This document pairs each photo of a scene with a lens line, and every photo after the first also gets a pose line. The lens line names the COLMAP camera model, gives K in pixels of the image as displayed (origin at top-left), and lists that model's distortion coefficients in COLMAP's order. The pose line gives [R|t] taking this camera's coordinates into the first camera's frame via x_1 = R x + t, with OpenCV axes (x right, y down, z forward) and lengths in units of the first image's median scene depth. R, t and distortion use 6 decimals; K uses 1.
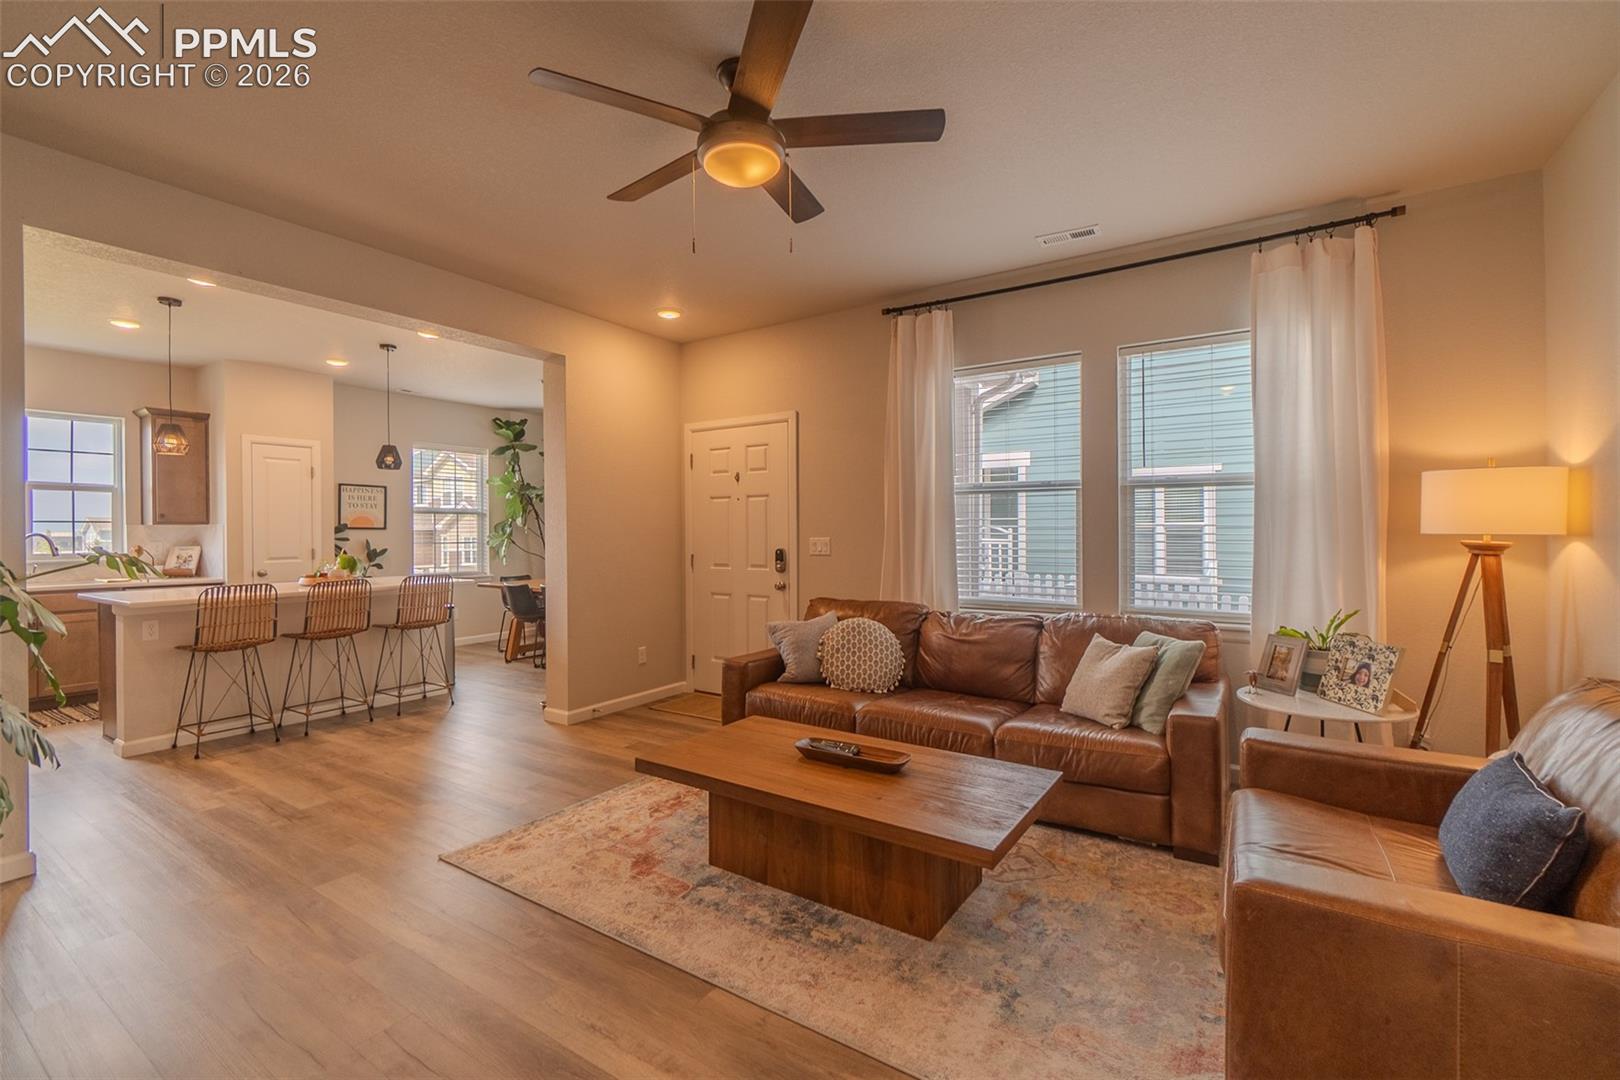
lens RADIAL K [[706.2, 0, 802.0], [0, 706.2, 534.4], [0, 0, 1]] dist [-0.006036, 0.000980]
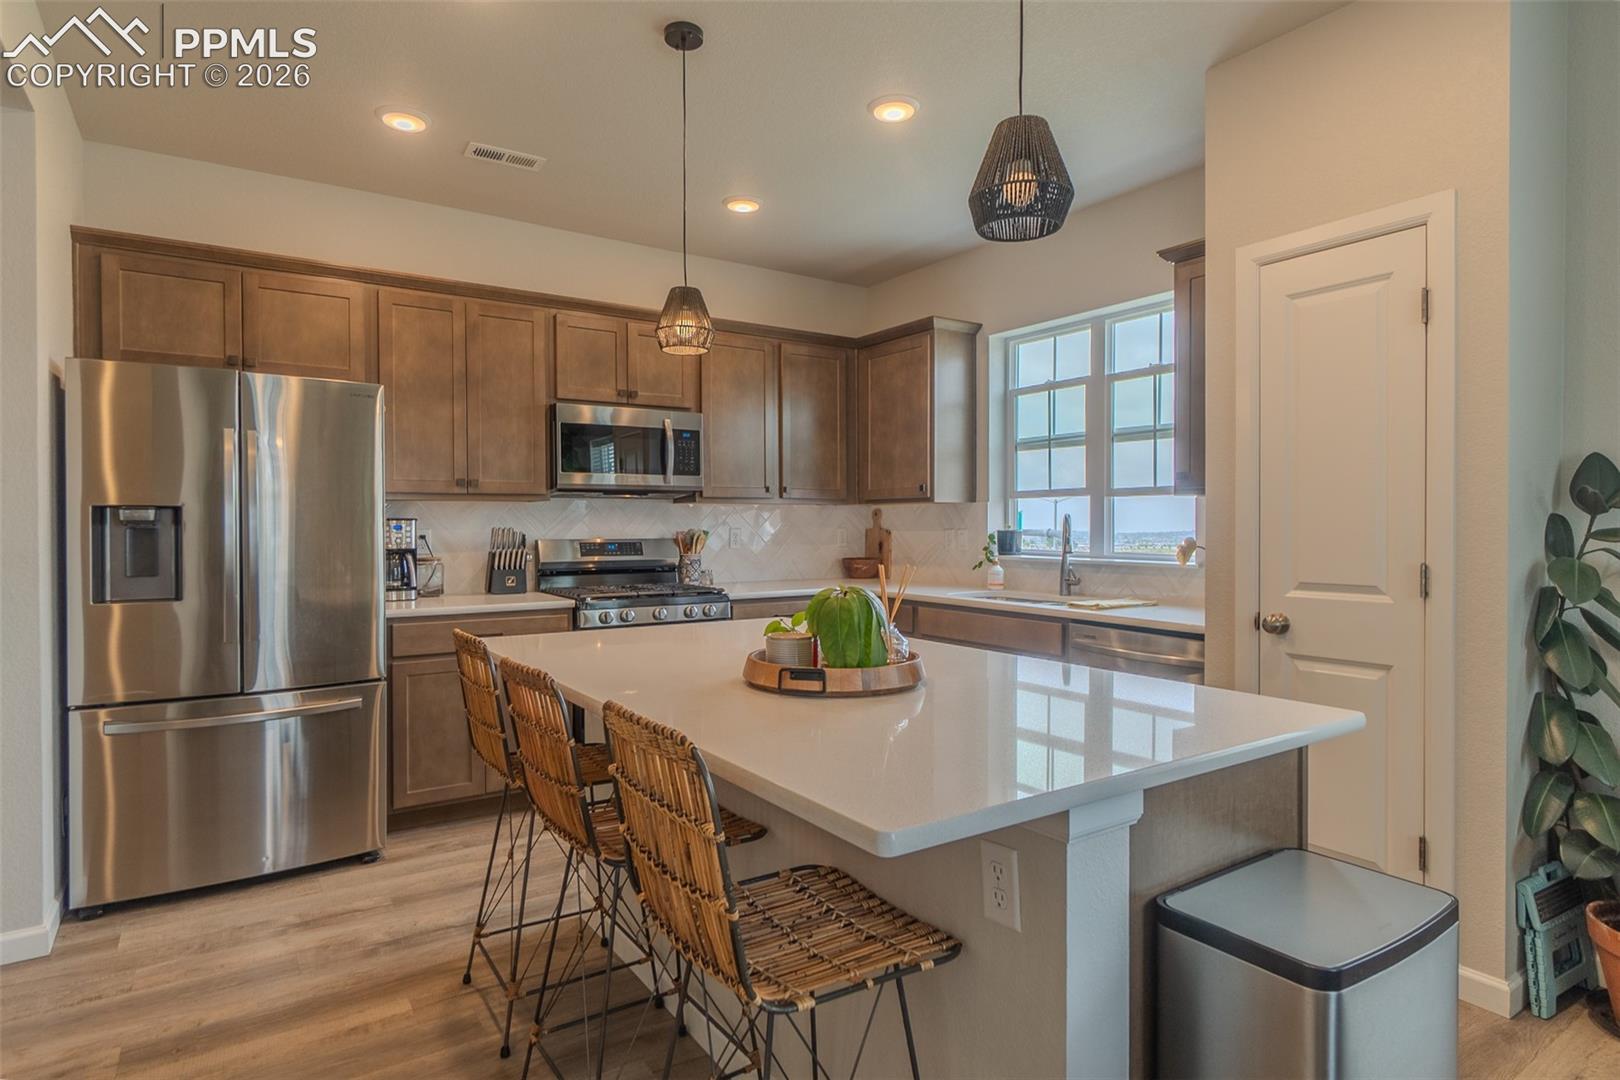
lens RADIAL K [[865.8, 0, 799.2], [0, 865.8, 534.1], [0, 0, 1]] dist [0.005421, -0.000406]
pose [[-0.388312, 0.017014, -0.921371, -0.200534], [-0.001583, 0.999816, 0.019129, 0.001056], [0.921527, 0.008887, -0.388214, 0.706359]]
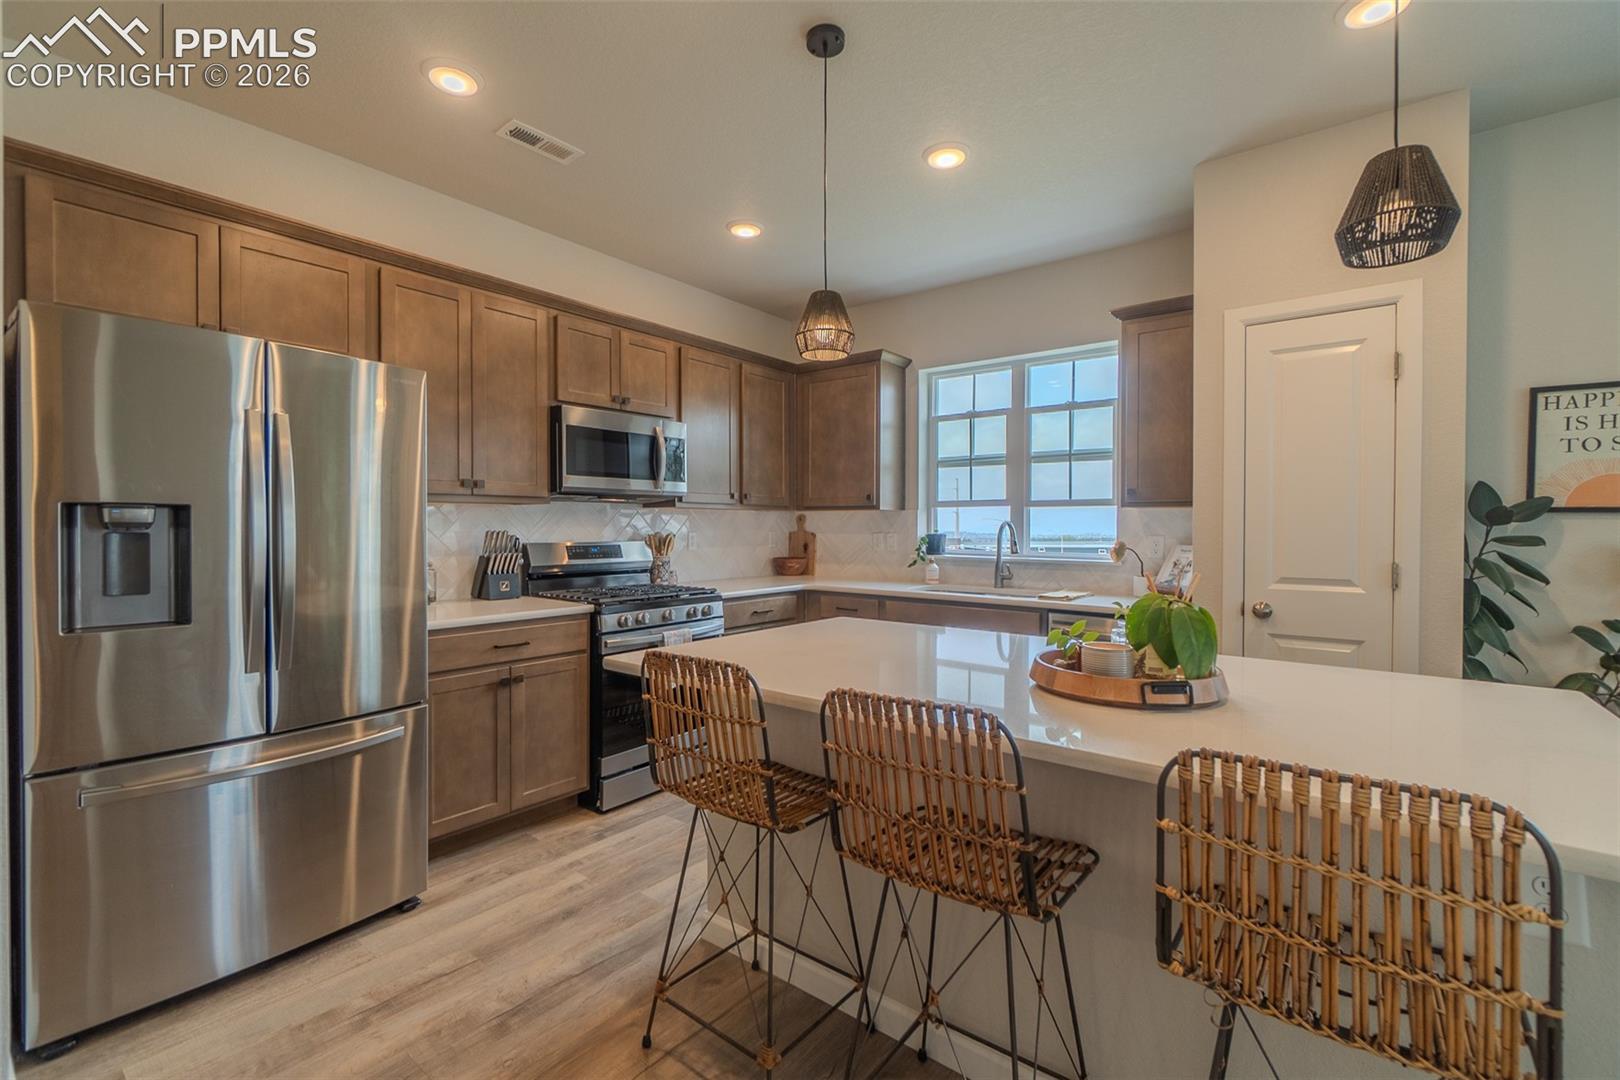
lens RADIAL K [[698.9, 0, 798.0], [0, 698.9, 534.4], [0, 0, 1]] dist [-0.007776, 0.002699]
pose [[-0.086207, 0.017340, -0.996126, -0.222546], [-0.008779, 0.999796, 0.018164, 0.000591], [0.996239, 0.010311, -0.086037, 0.553541]]
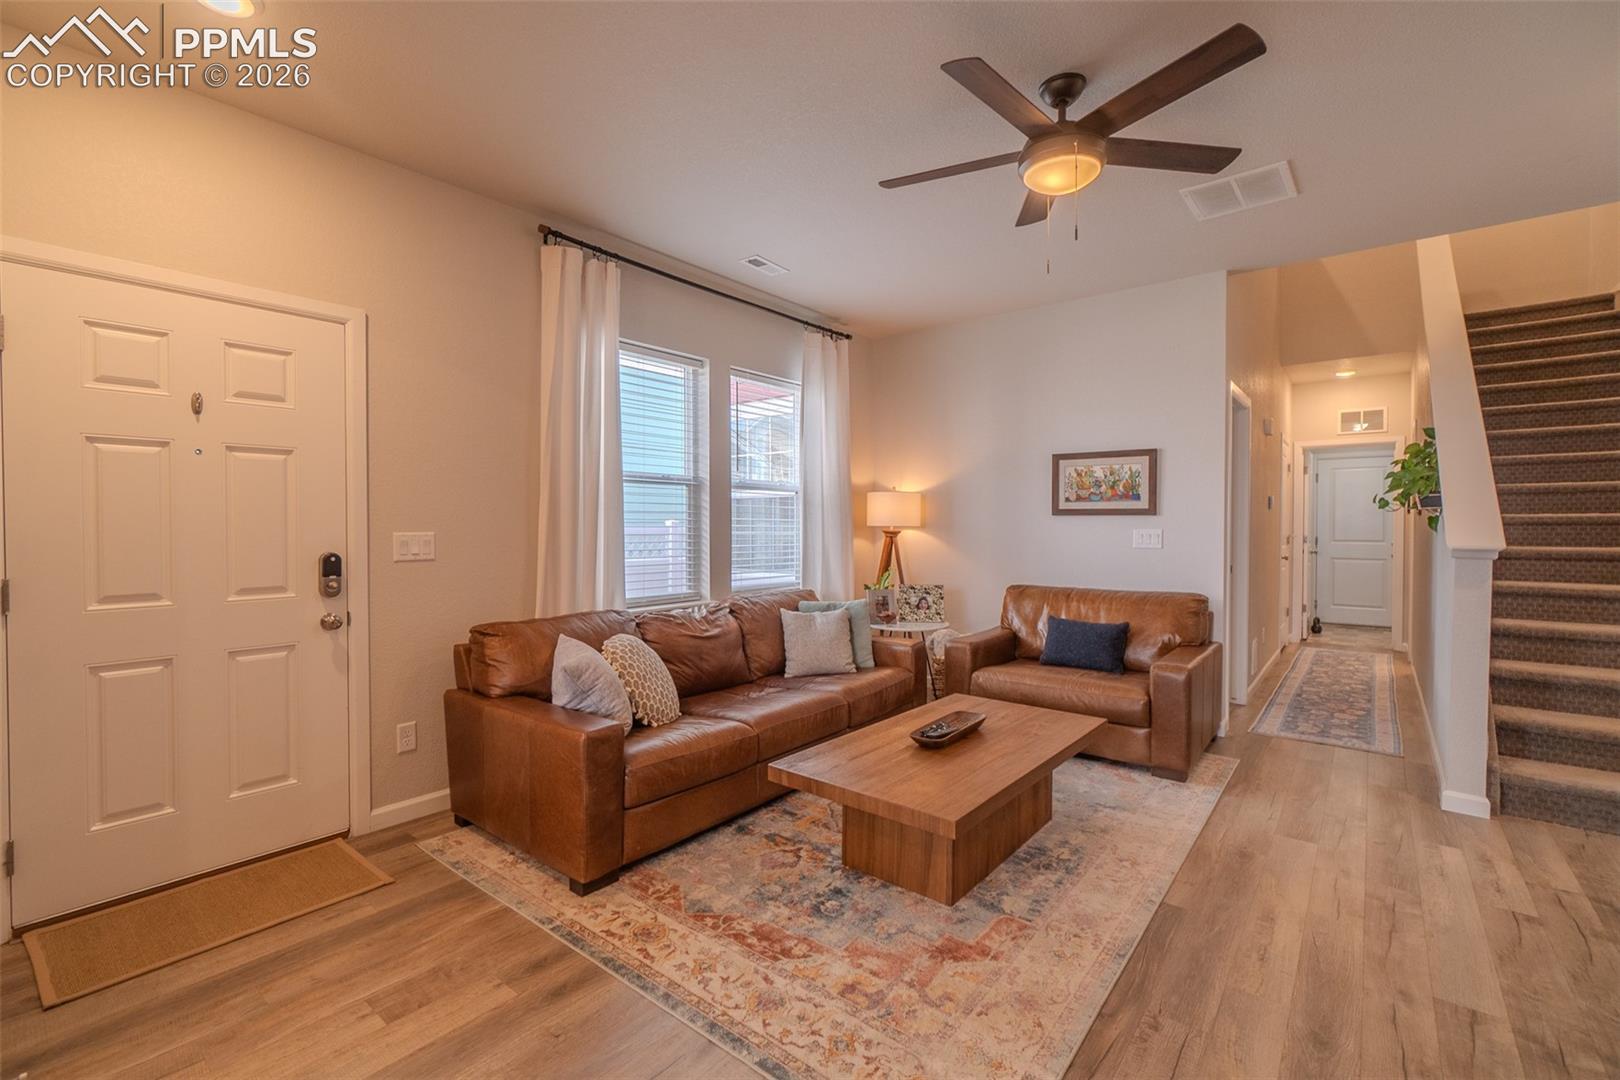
lens RADIAL K [[706.2, 0, 802.0], [0, 706.2, 534.4], [0, 0, 1]] dist [-0.006036, 0.000980]
pose [[0.098521, -0.010727, 0.995077, -0.965253], [0.002665, 0.999941, 0.010515, 0.001914], [-0.995131, 0.001615, 0.098544, 1.052906]]
